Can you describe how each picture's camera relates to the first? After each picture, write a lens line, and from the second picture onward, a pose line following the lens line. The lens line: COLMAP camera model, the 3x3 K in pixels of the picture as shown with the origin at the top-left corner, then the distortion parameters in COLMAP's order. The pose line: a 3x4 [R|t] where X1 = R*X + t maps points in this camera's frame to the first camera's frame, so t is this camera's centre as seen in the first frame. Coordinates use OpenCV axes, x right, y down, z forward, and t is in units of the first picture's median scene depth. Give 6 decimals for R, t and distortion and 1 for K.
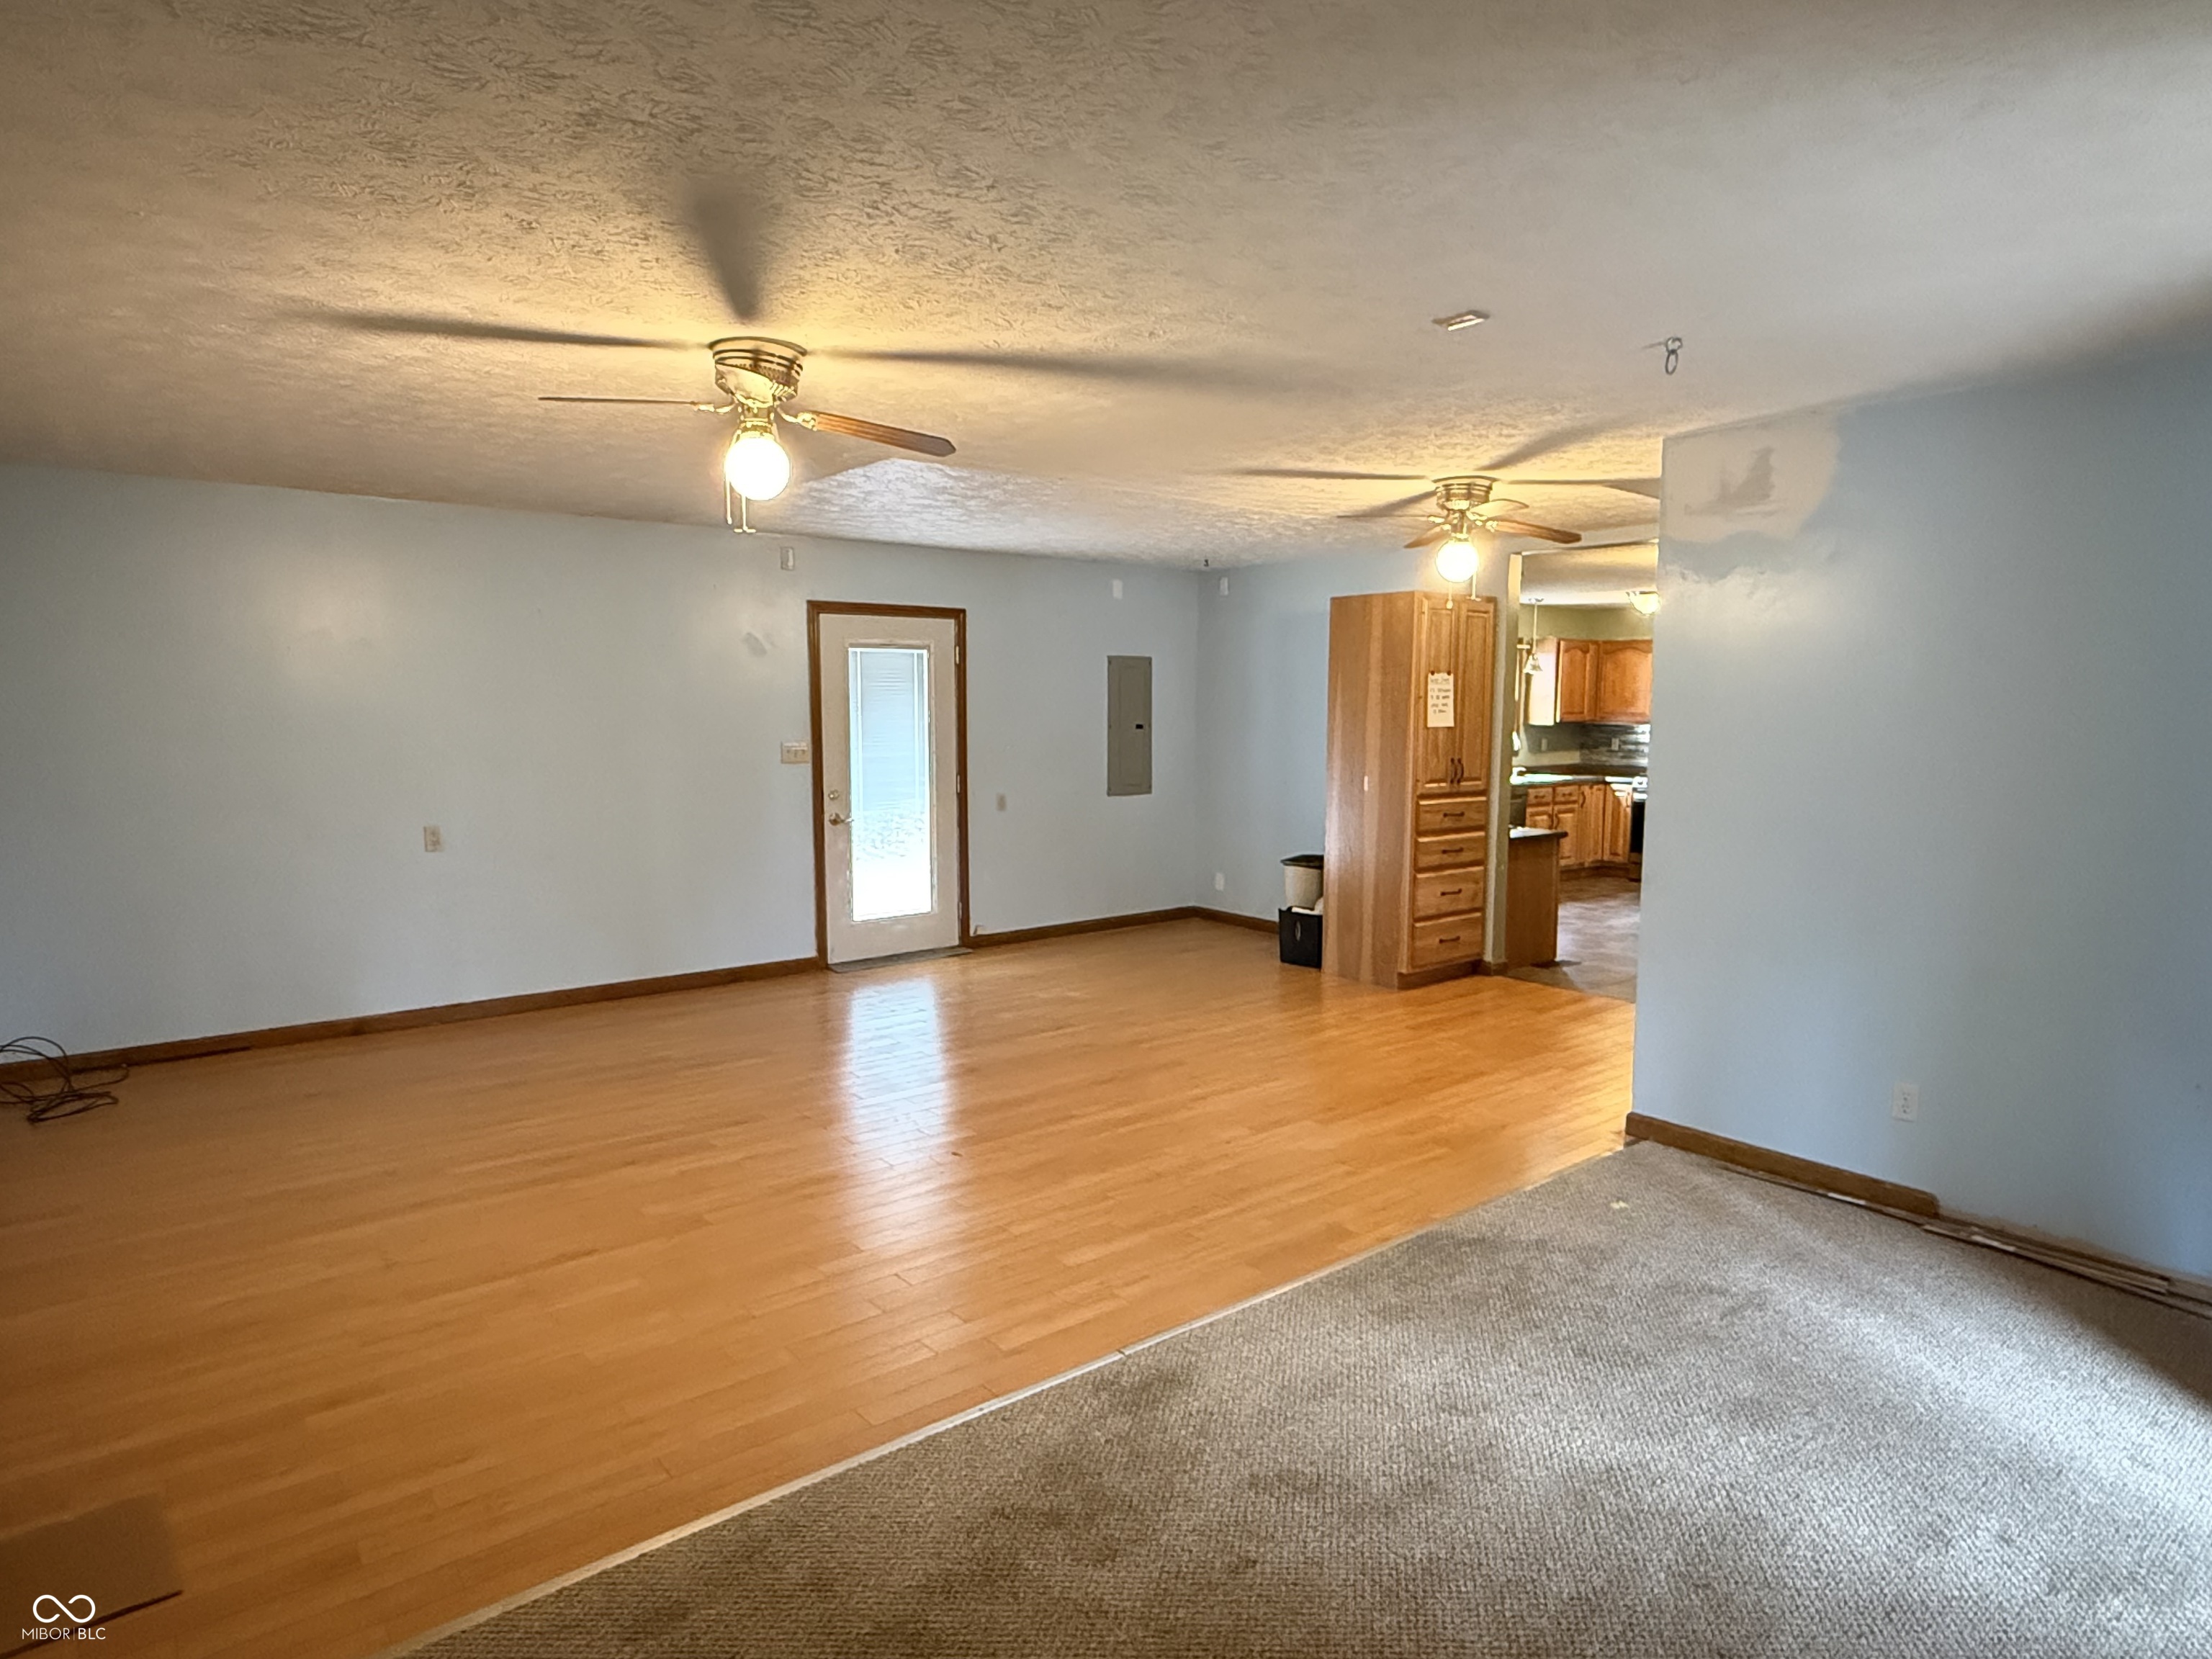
lens RADIAL K [[1273.7, 0, 1100.6], [0, 1273.7, 843.5], [0, 0, 1]] dist [0.000826, -0.001292]
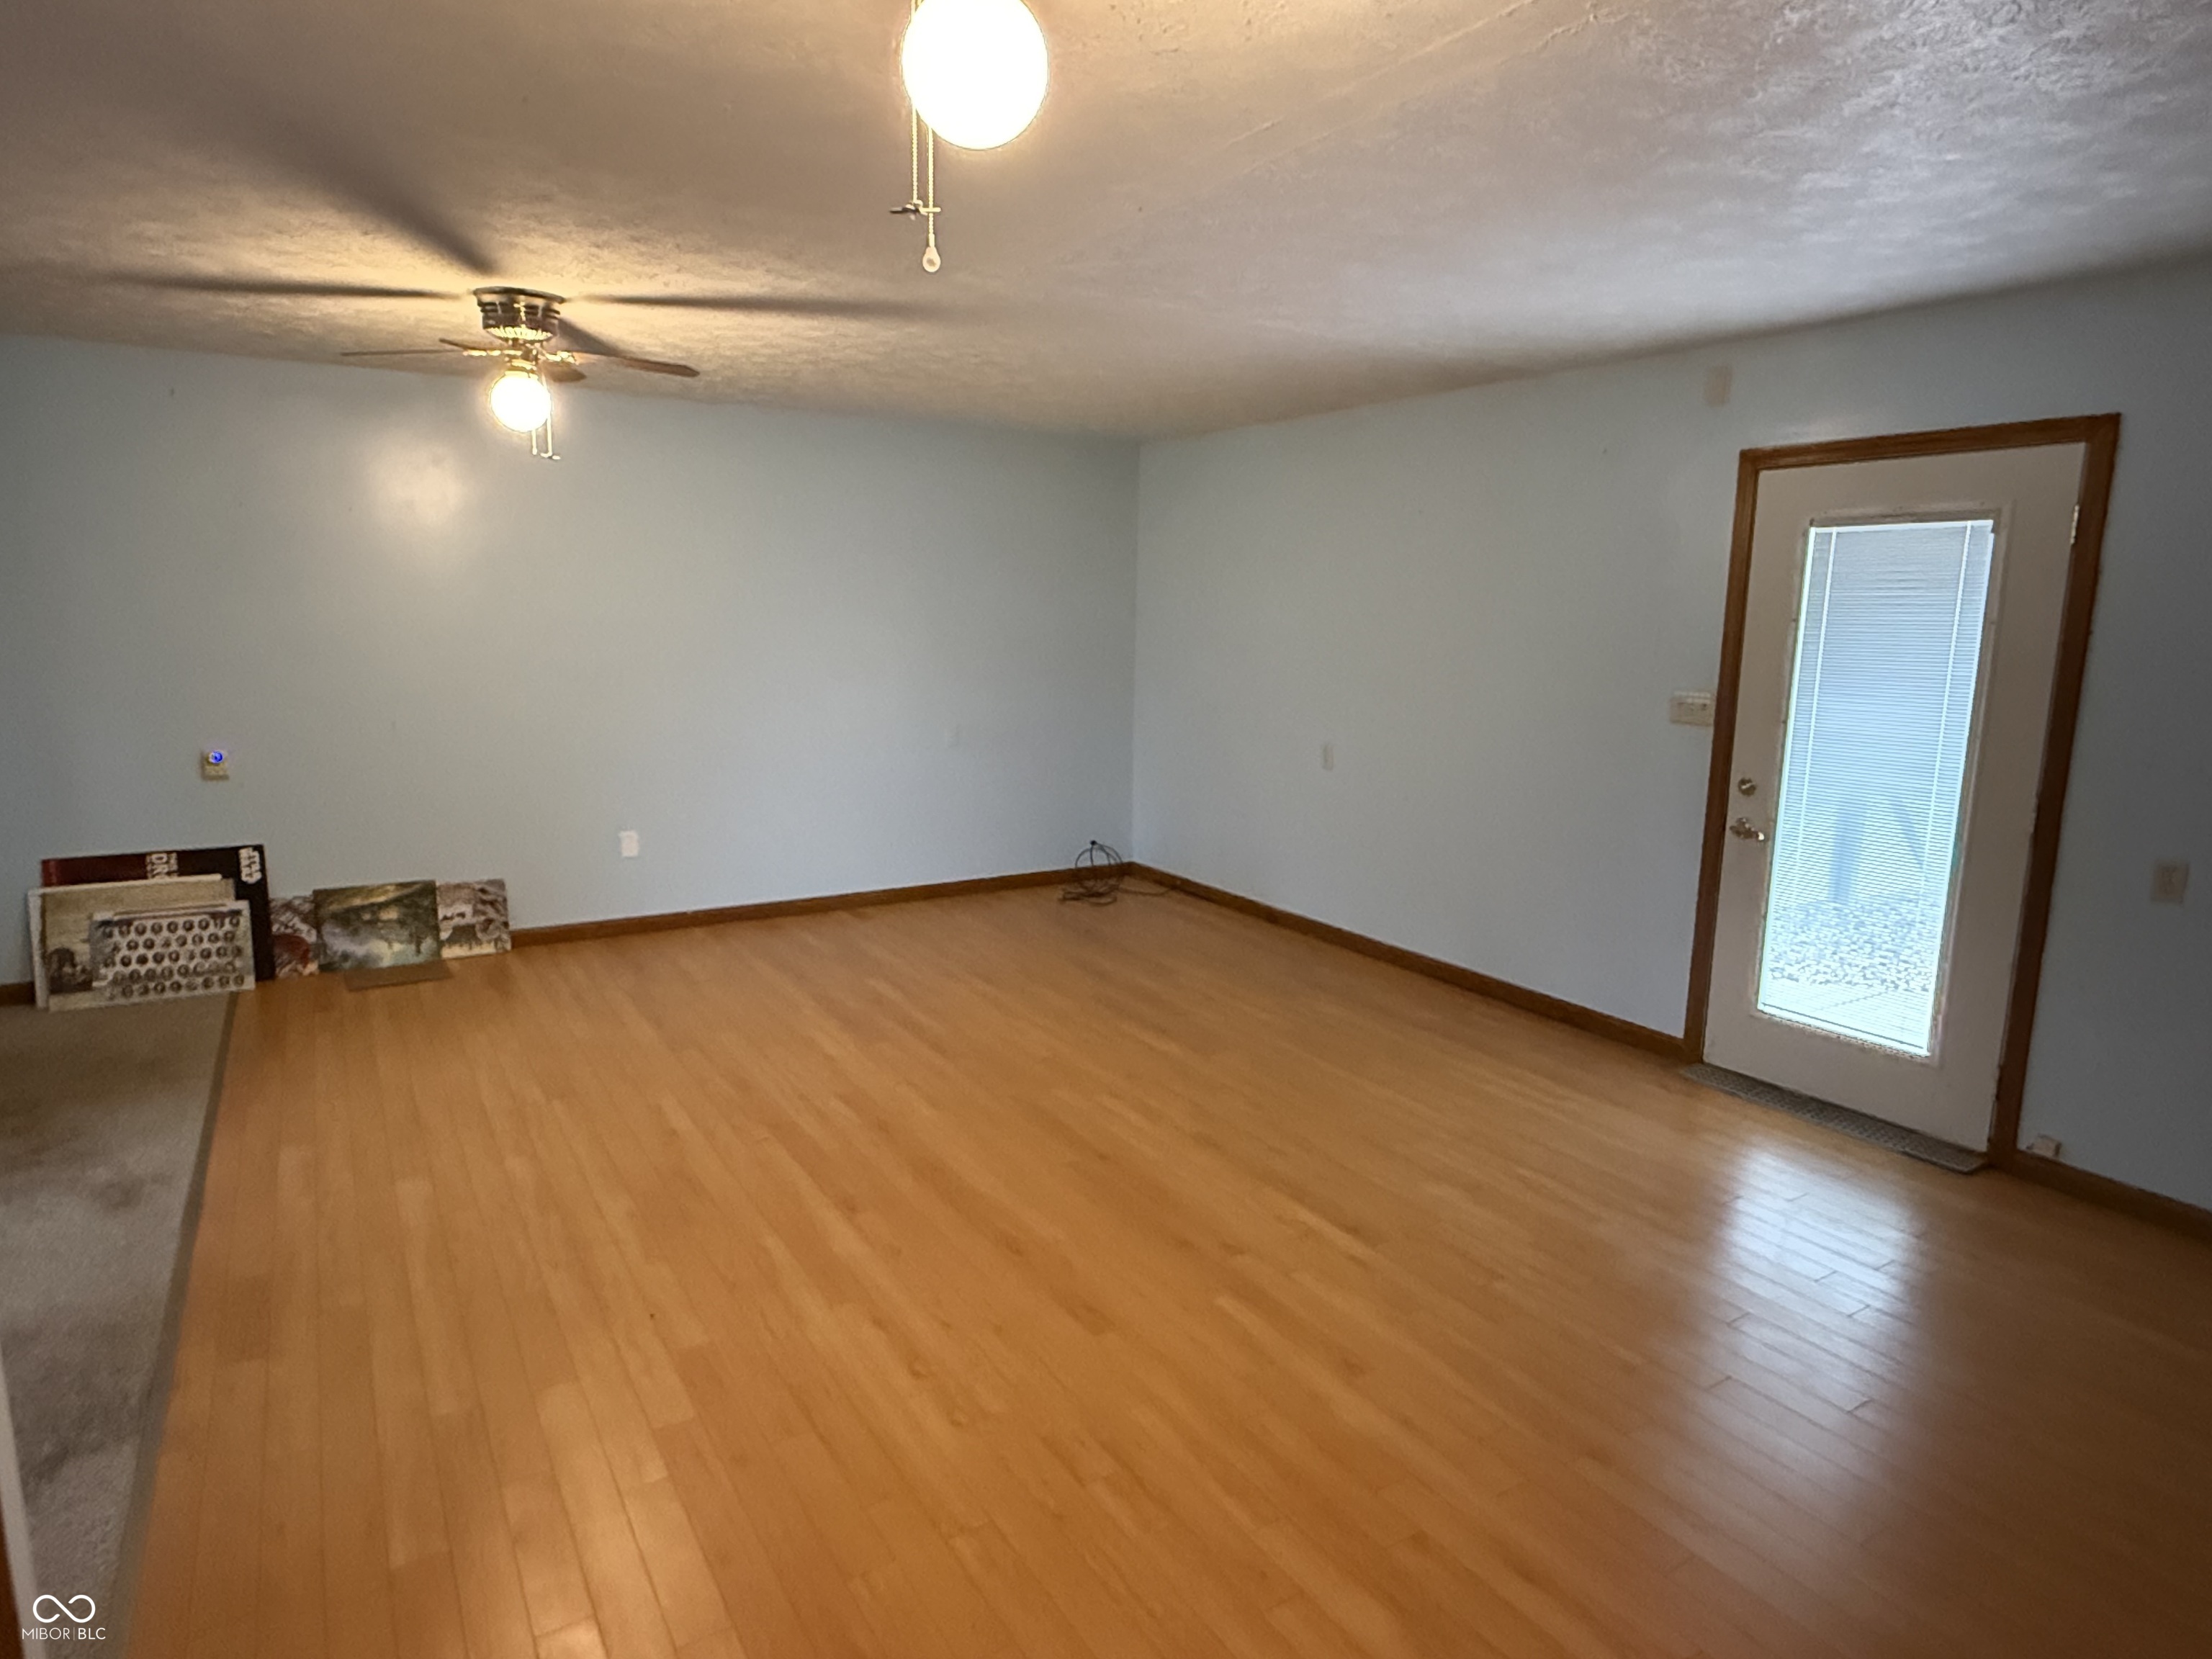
lens RADIAL K [[1274.0, 0, 1102.4], [0, 1274.0, 822.1], [0, 0, 1]] dist [0.002536, -0.000371]
pose [[-0.127100, 0.160718, -0.978783, 0.484711], [-0.122705, 0.976658, 0.176303, -0.107098], [0.984271, 0.142509, -0.104412, 0.932209]]
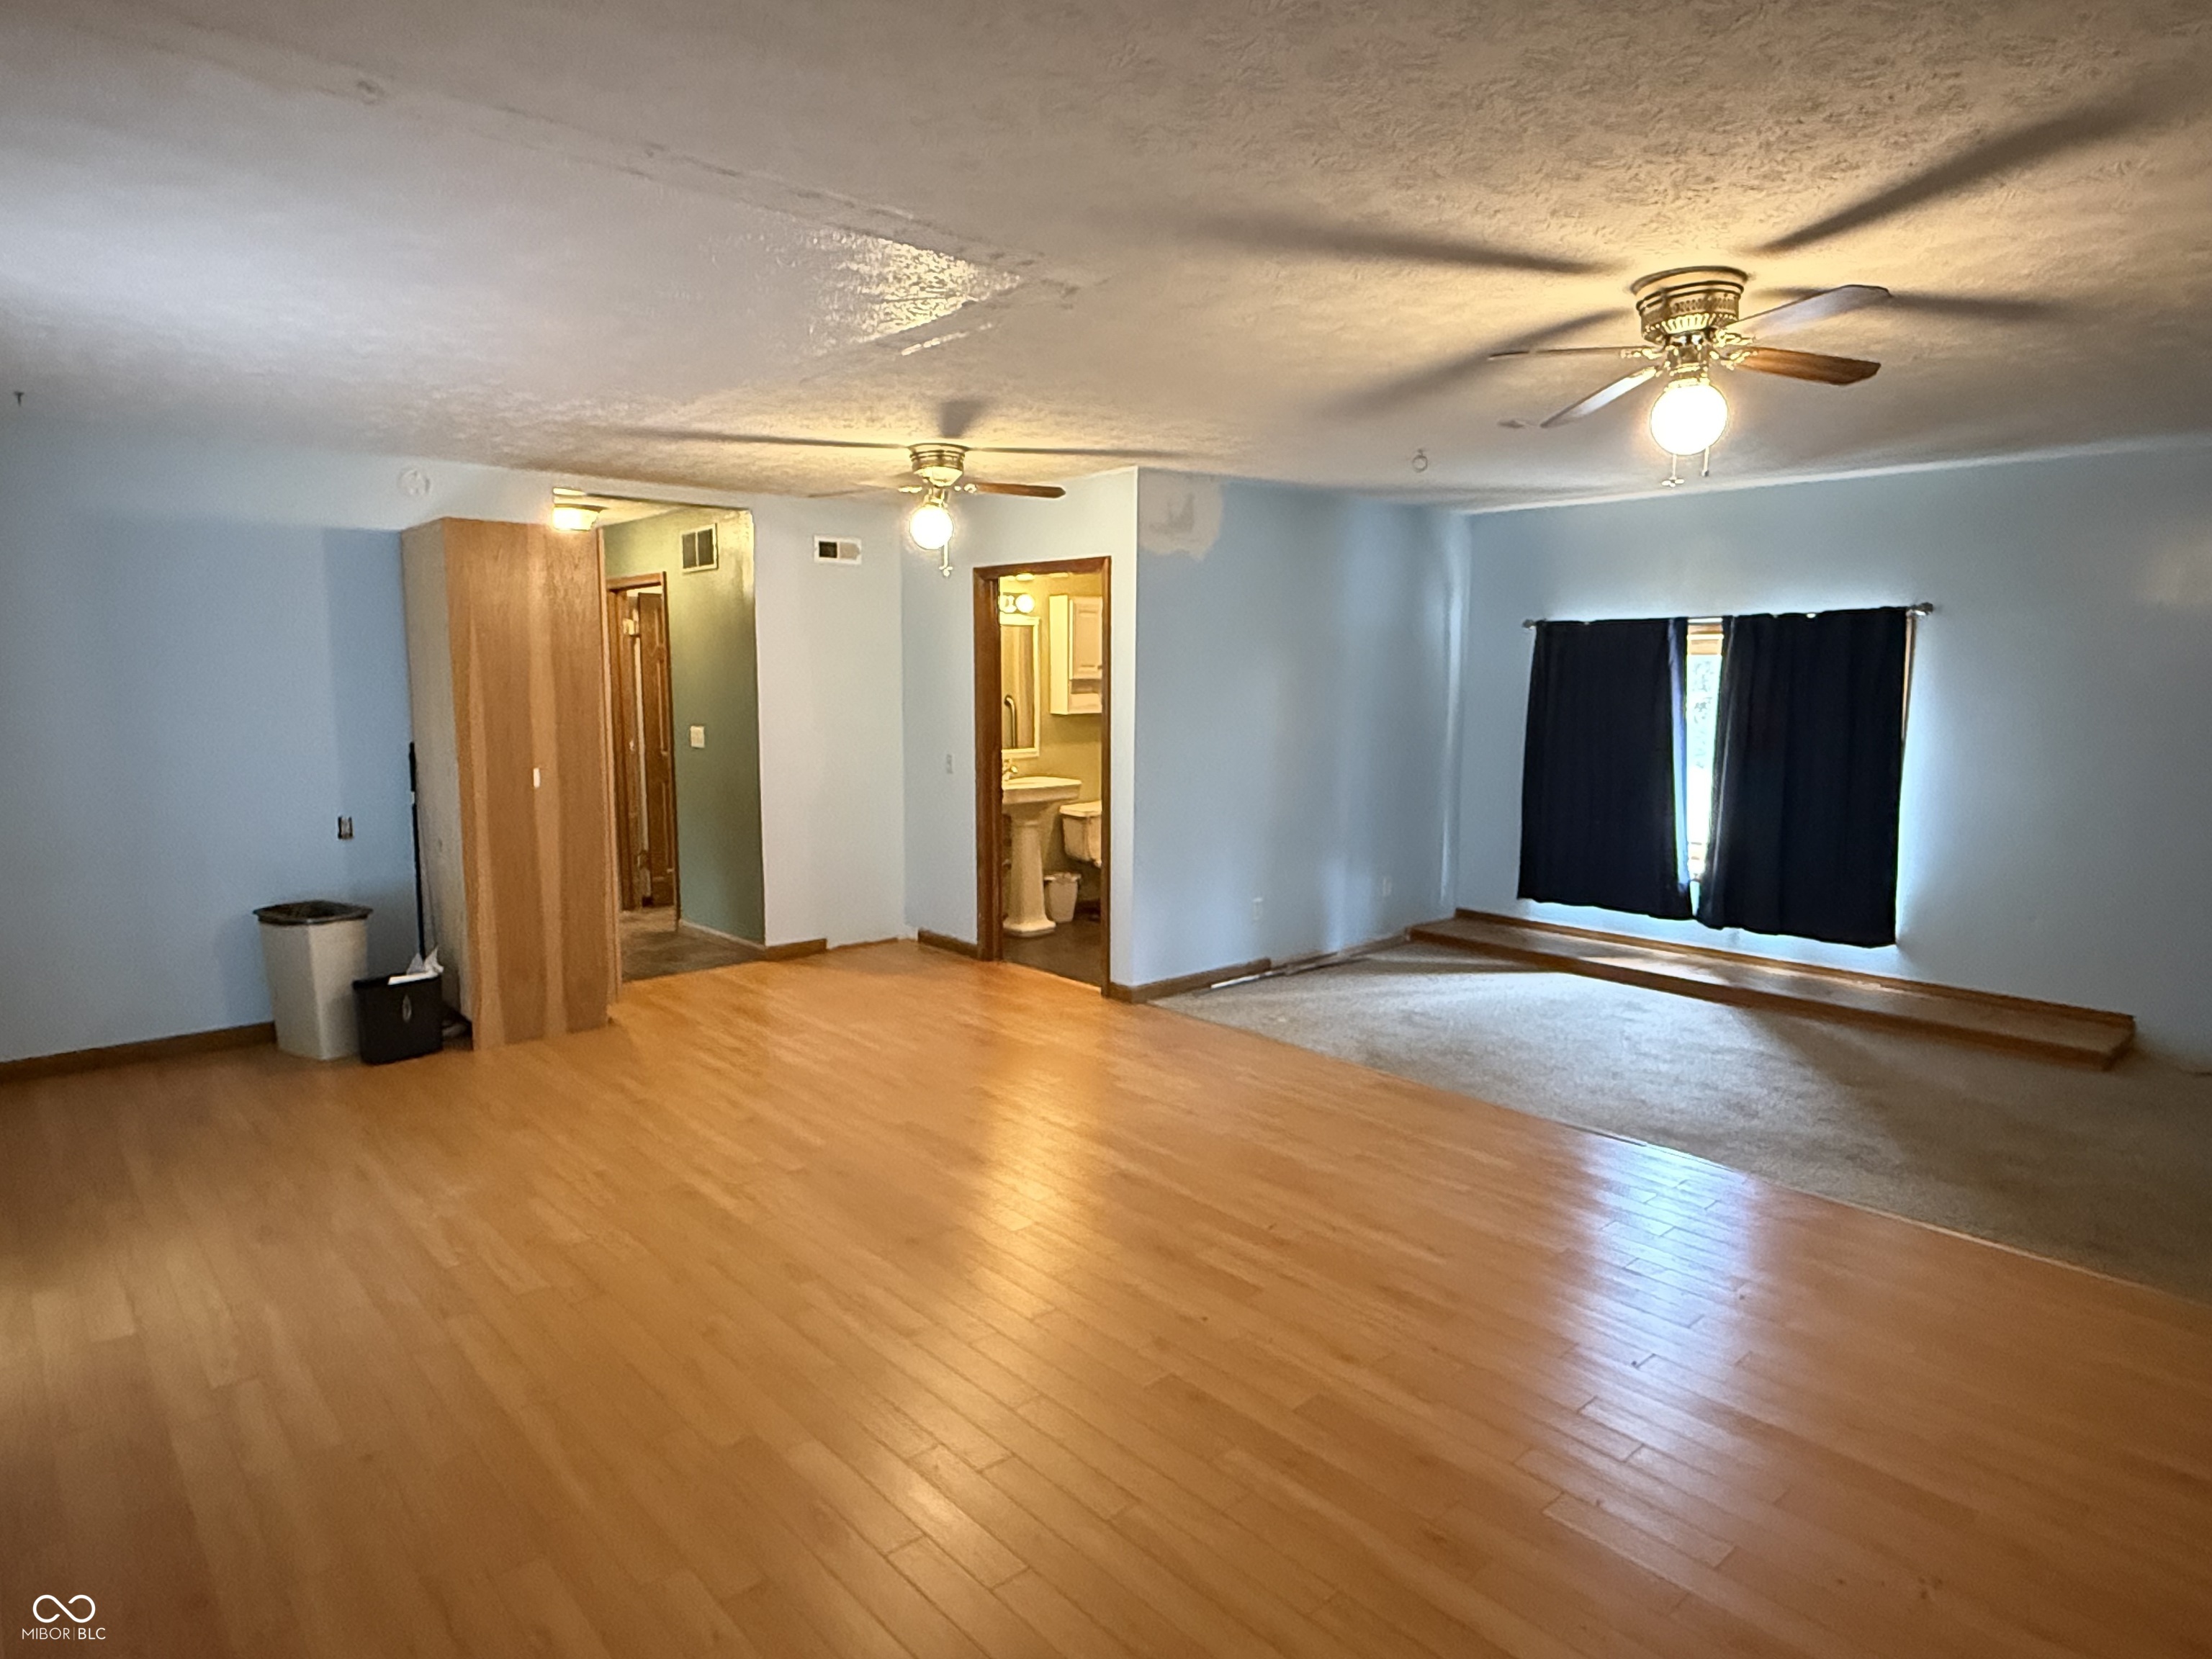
lens RADIAL K [[1273.7, 0, 1100.6], [0, 1273.7, 843.5], [0, 0, 1]] dist [0.000826, -0.001292]
pose [[-0.051761, -0.143291, 0.988326, -0.644746], [0.104968, 0.983390, 0.148073, -0.097806], [-0.993128, 0.111407, -0.035860, 0.807125]]
